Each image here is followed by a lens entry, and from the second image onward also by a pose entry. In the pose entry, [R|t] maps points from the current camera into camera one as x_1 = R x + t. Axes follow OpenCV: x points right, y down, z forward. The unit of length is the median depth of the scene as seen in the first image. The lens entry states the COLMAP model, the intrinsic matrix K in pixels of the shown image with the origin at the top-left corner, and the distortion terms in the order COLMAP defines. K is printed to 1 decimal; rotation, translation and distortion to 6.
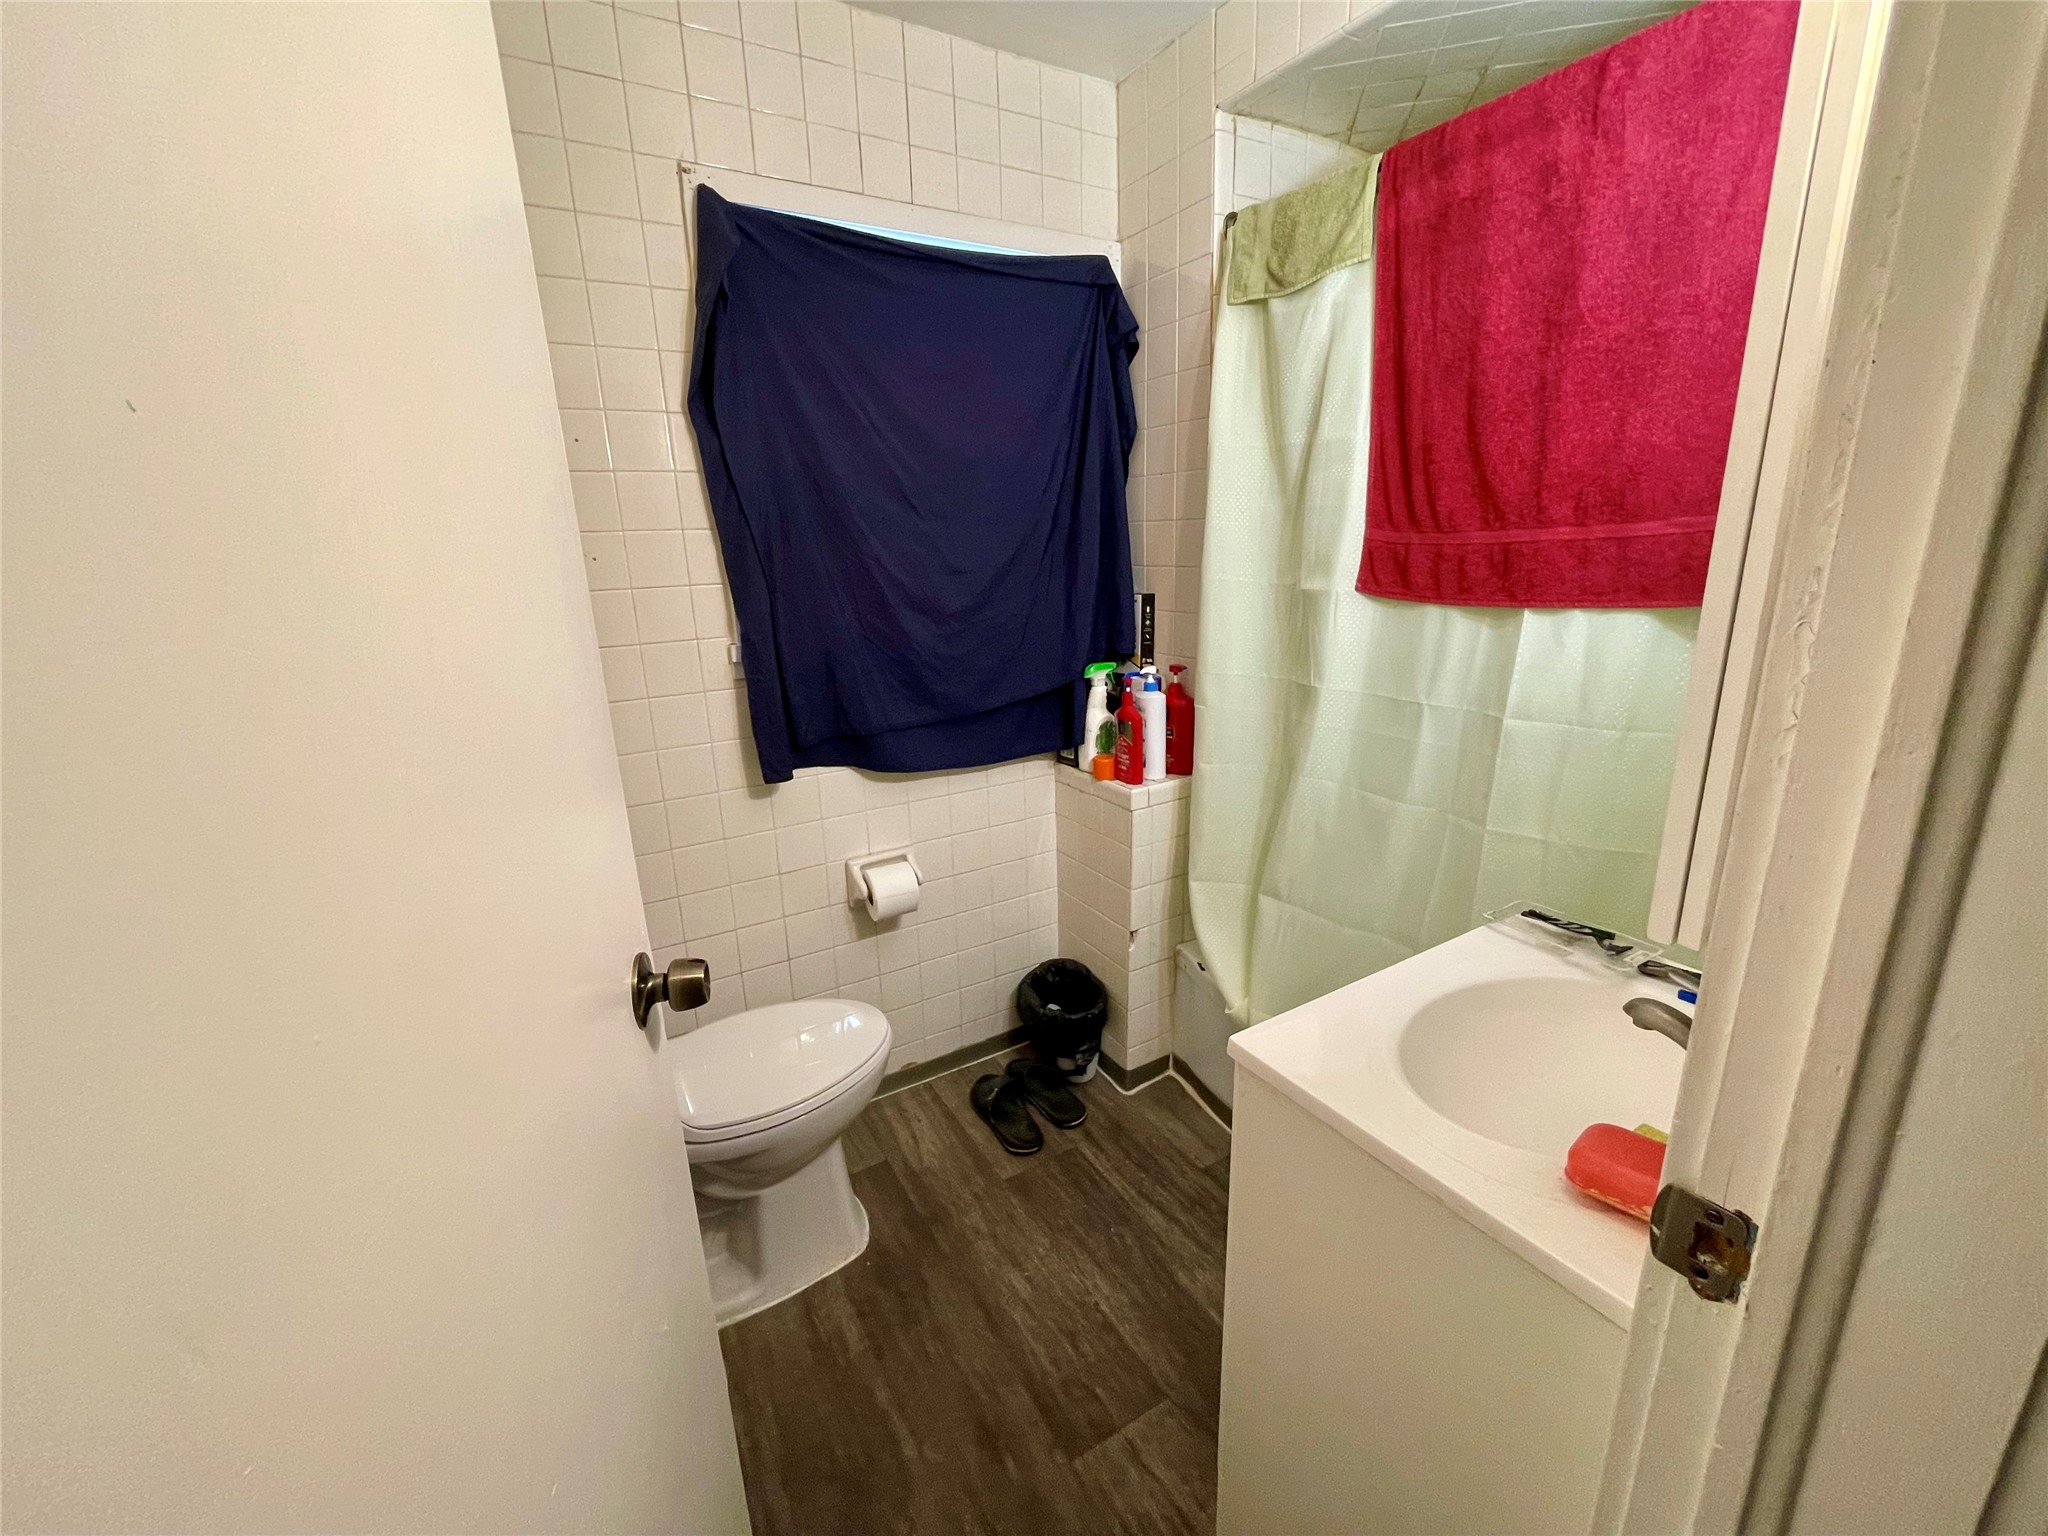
lens RADIAL K [[832.8, 0, 1020.7], [0, 832.8, 762.3], [0, 0, 1]] dist [-0.003734, 0.000022]
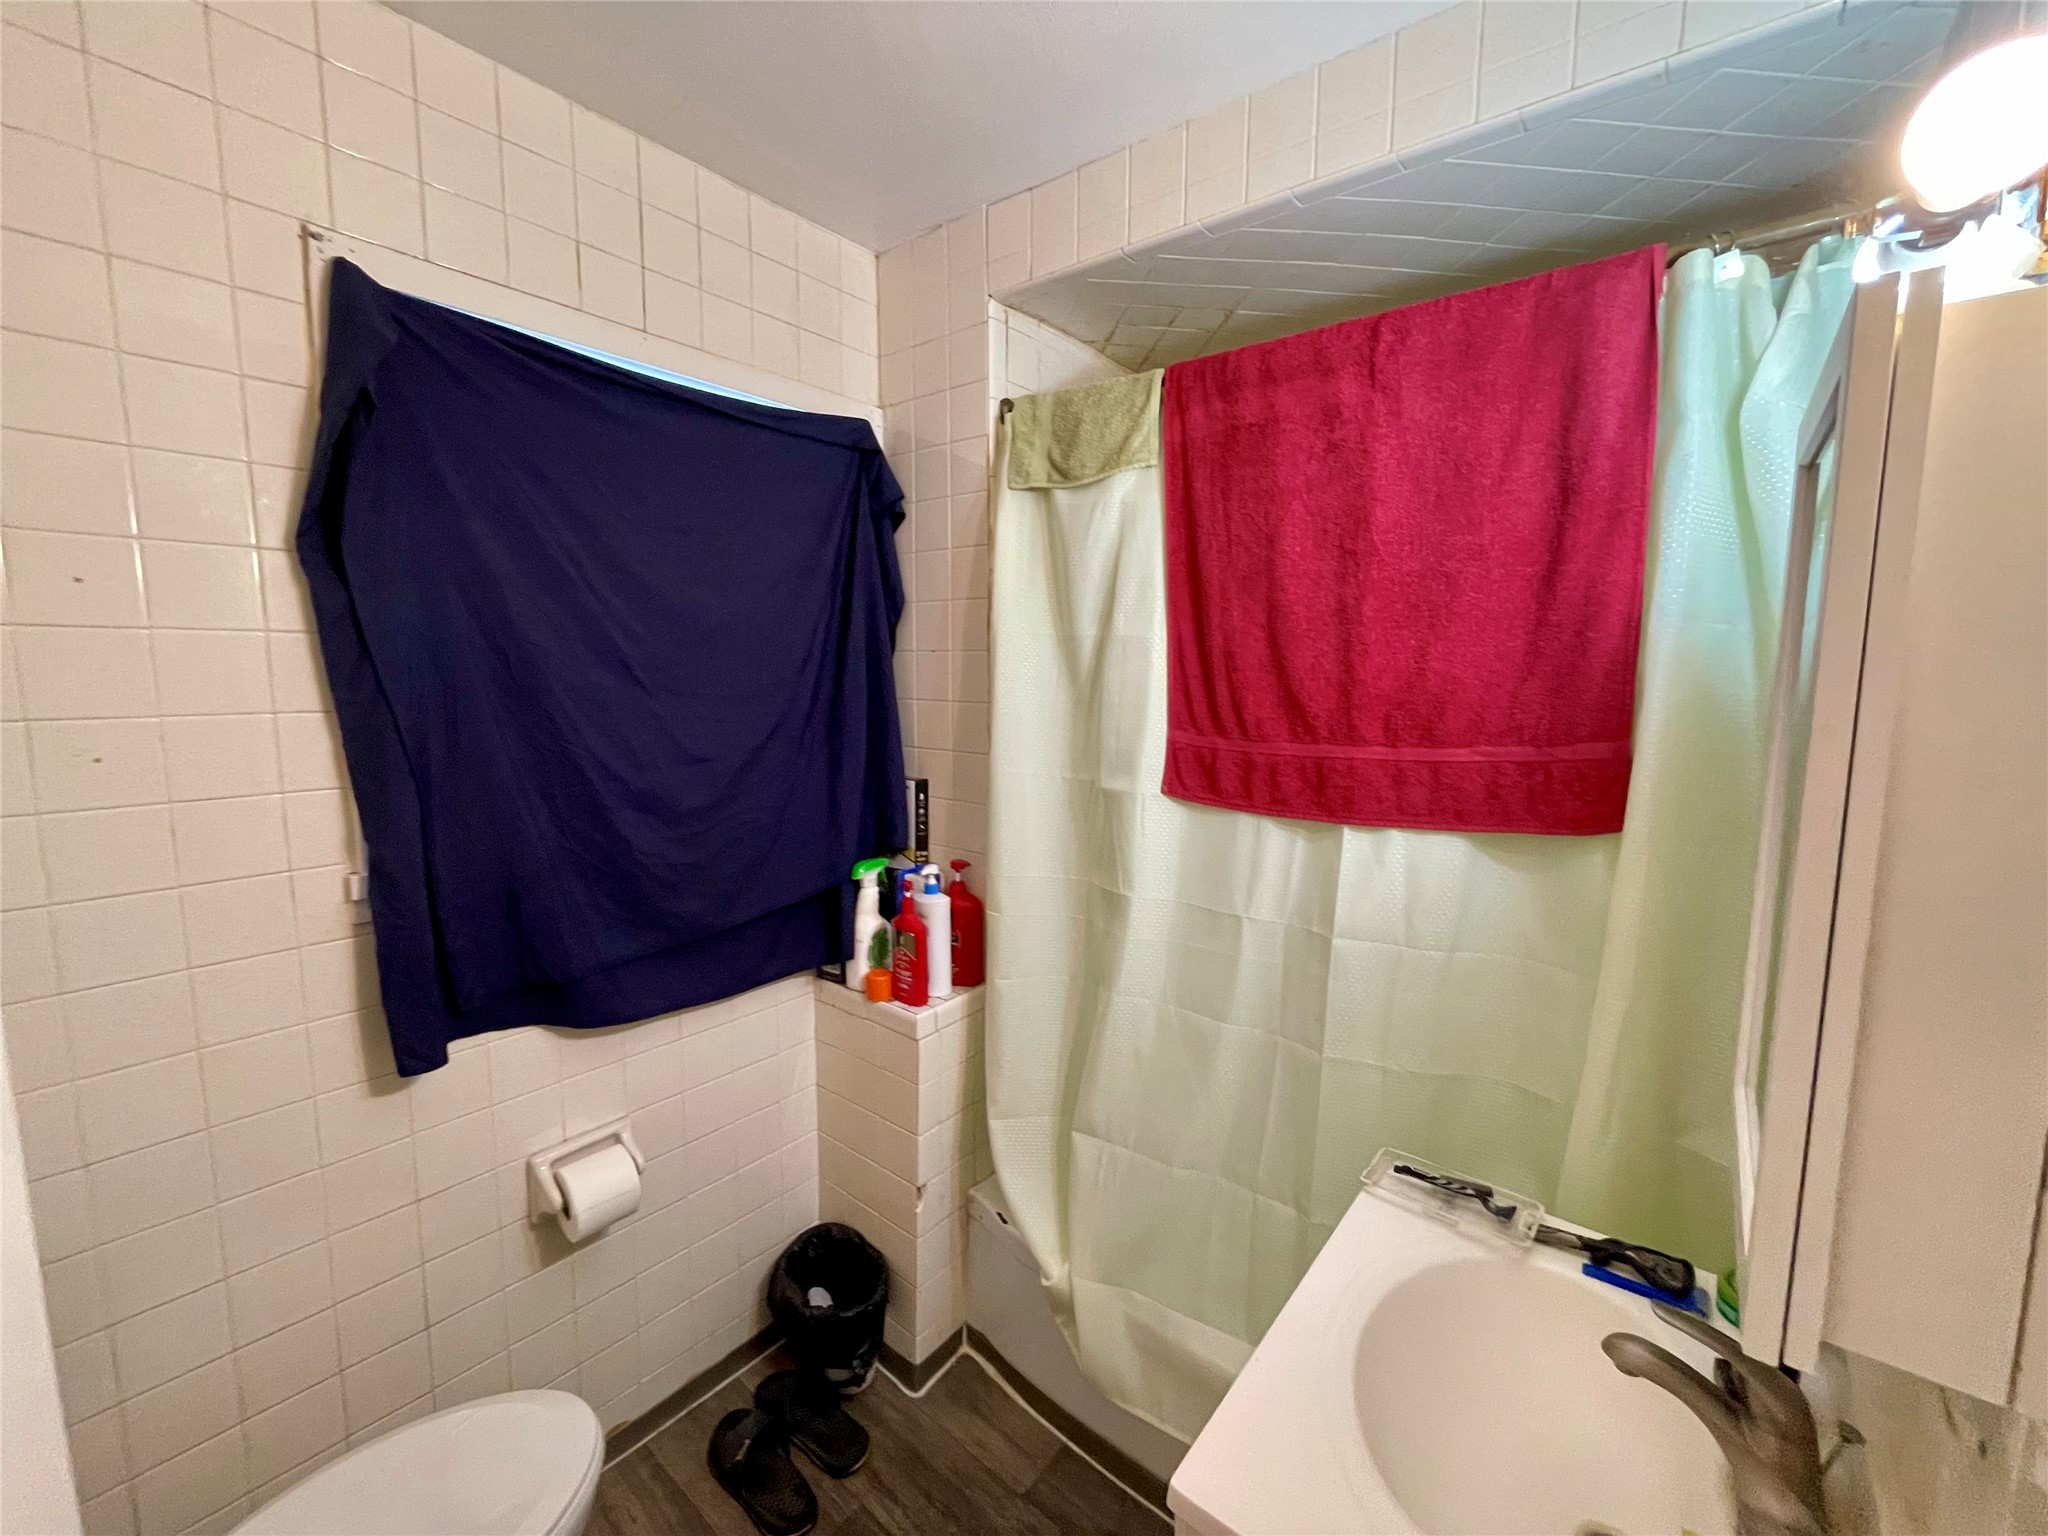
lens RADIAL K [[832.8, 0, 1023.0], [0, 832.8, 766.6], [0, 0, 1]] dist [-0.003734, 0.000022]
pose [[0.938329, -0.001434, 0.345742, -0.064892], [0.052732, 0.988886, -0.139011, -0.105726], [-0.341700, 0.148670, 0.927976, 0.163602]]
